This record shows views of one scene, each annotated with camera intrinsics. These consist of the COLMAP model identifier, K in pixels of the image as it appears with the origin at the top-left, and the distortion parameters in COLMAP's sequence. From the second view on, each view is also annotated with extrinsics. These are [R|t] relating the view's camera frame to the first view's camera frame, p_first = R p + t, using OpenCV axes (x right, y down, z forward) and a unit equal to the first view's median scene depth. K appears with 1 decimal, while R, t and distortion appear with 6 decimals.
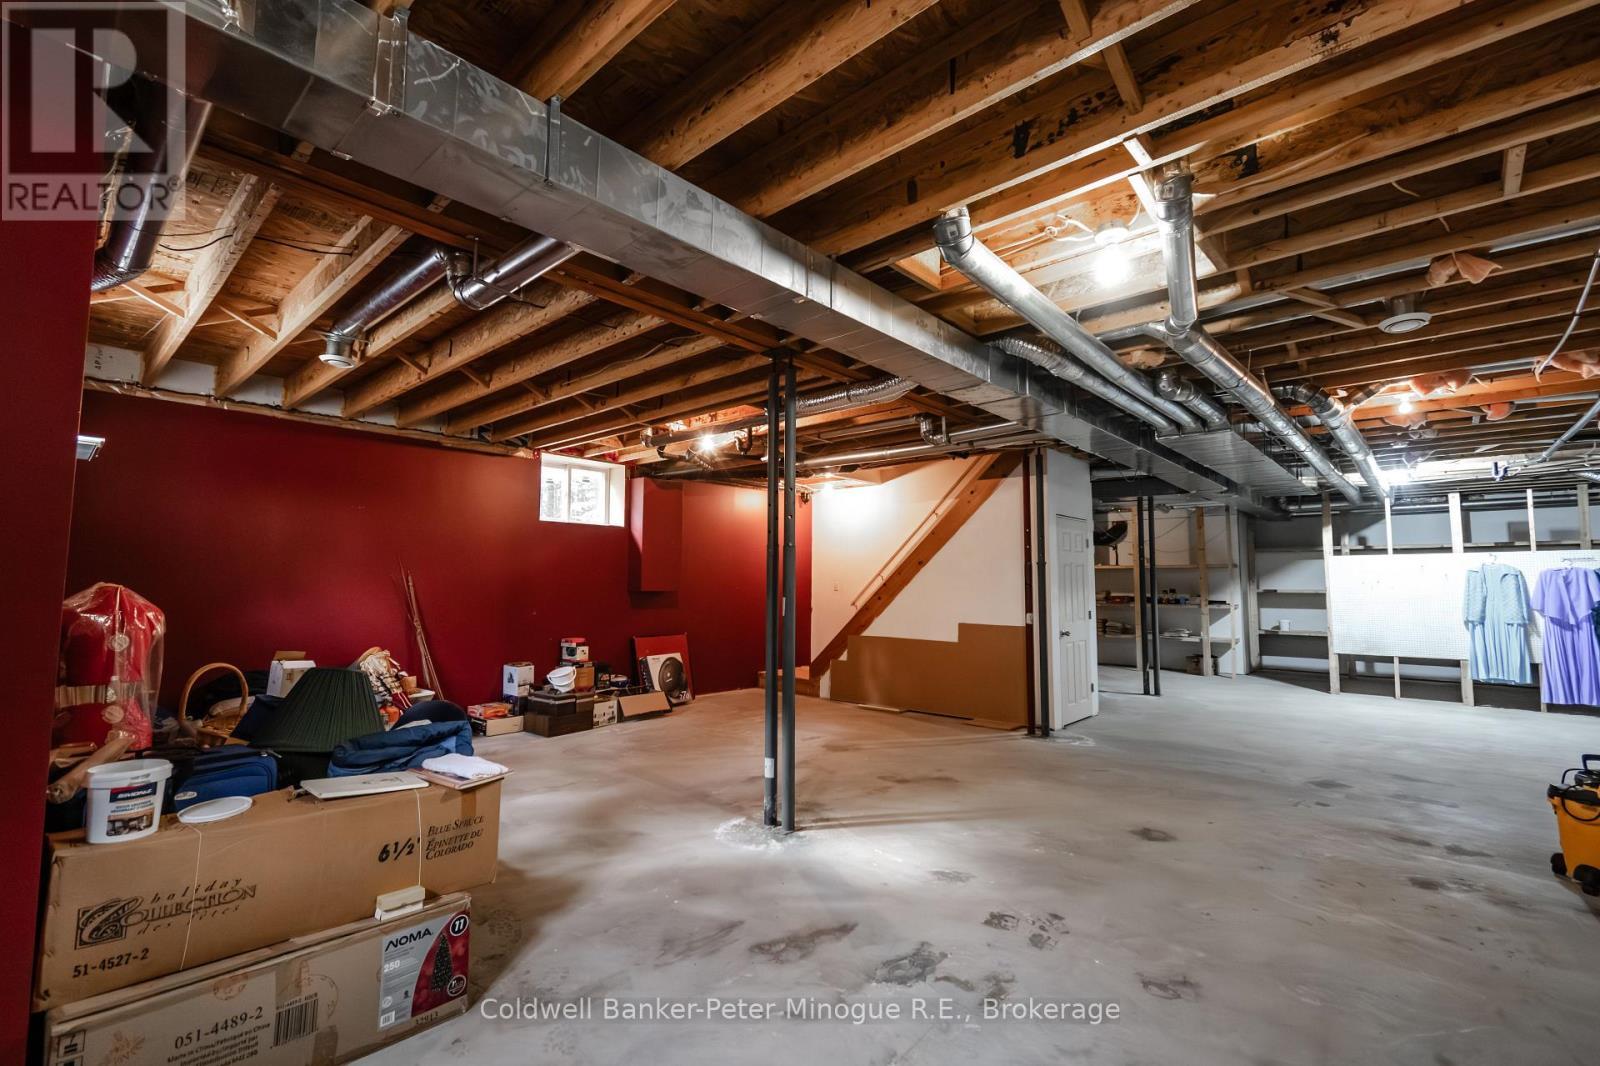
lens RADIAL K [[707.3, 0, 793.3], [0, 707.3, 531.7], [0, 0, 1]] dist [0.002668, -0.000089]
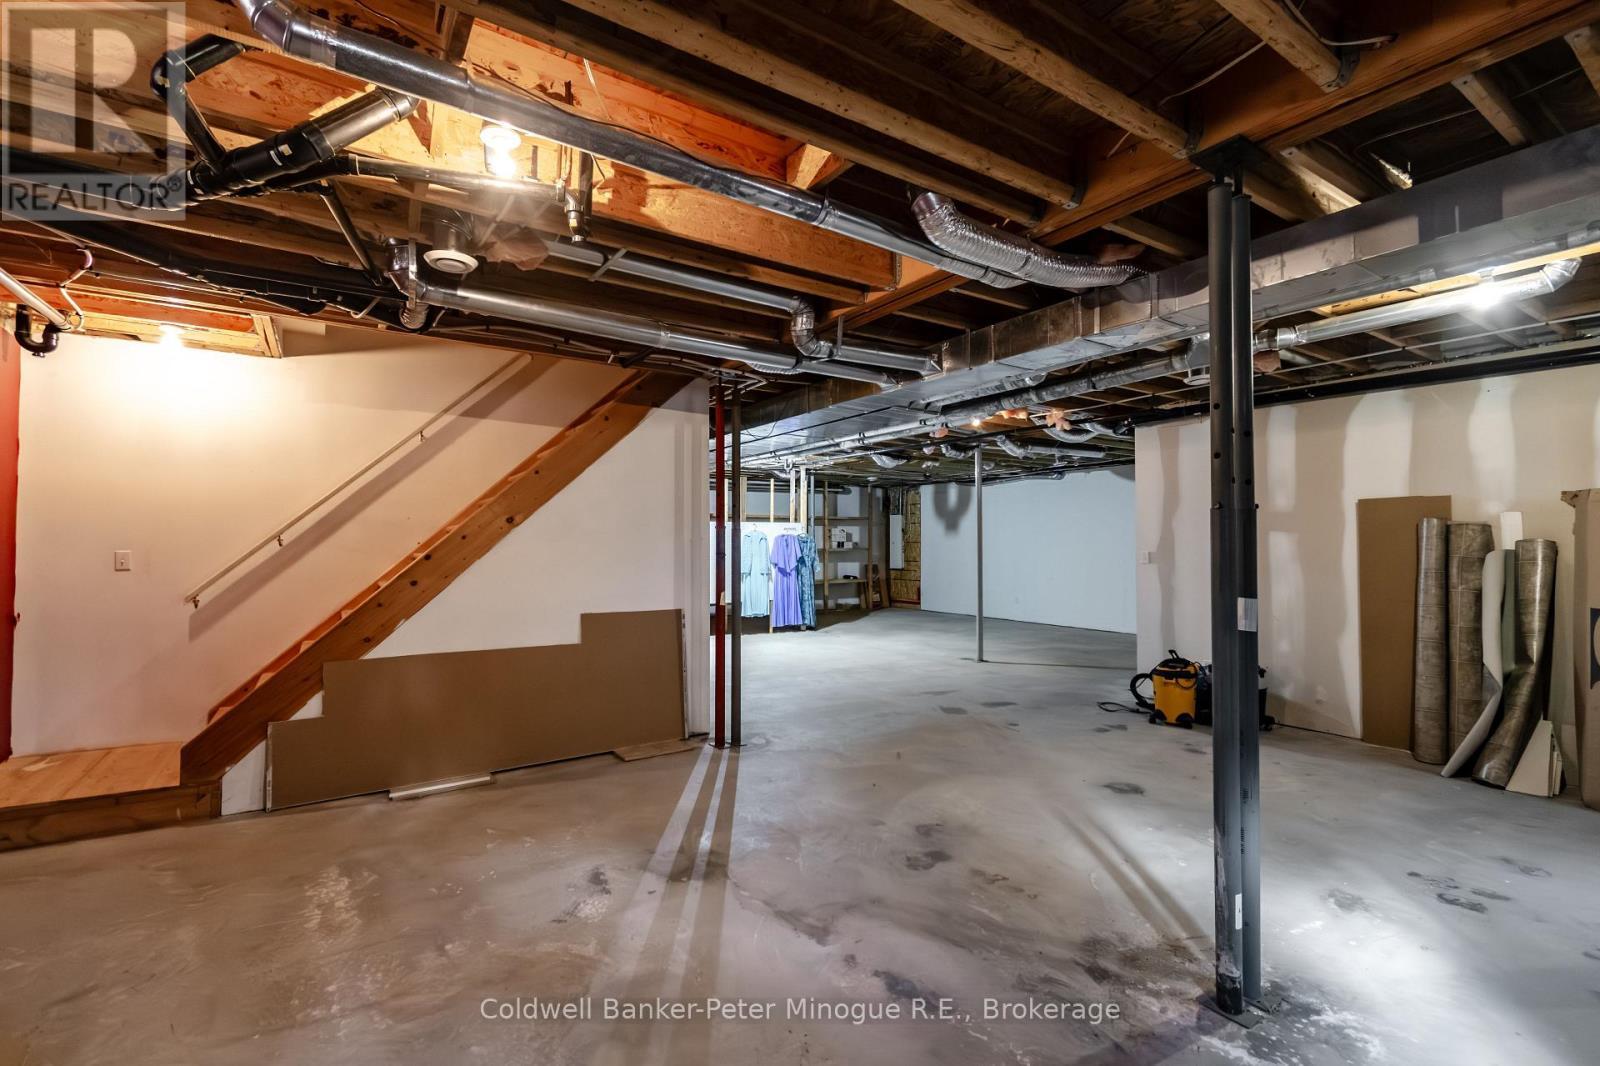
lens RADIAL K [[707.3, 0, 794.3], [0, 707.3, 532.6], [0, 0, 1]] dist [0.002668, -0.000089]
pose [[0.241752, 0.008591, 0.970300, -0.476348], [-0.076383, 0.997026, 0.010204, 0.043897], [-0.967327, -0.076581, 0.241689, 0.884106]]
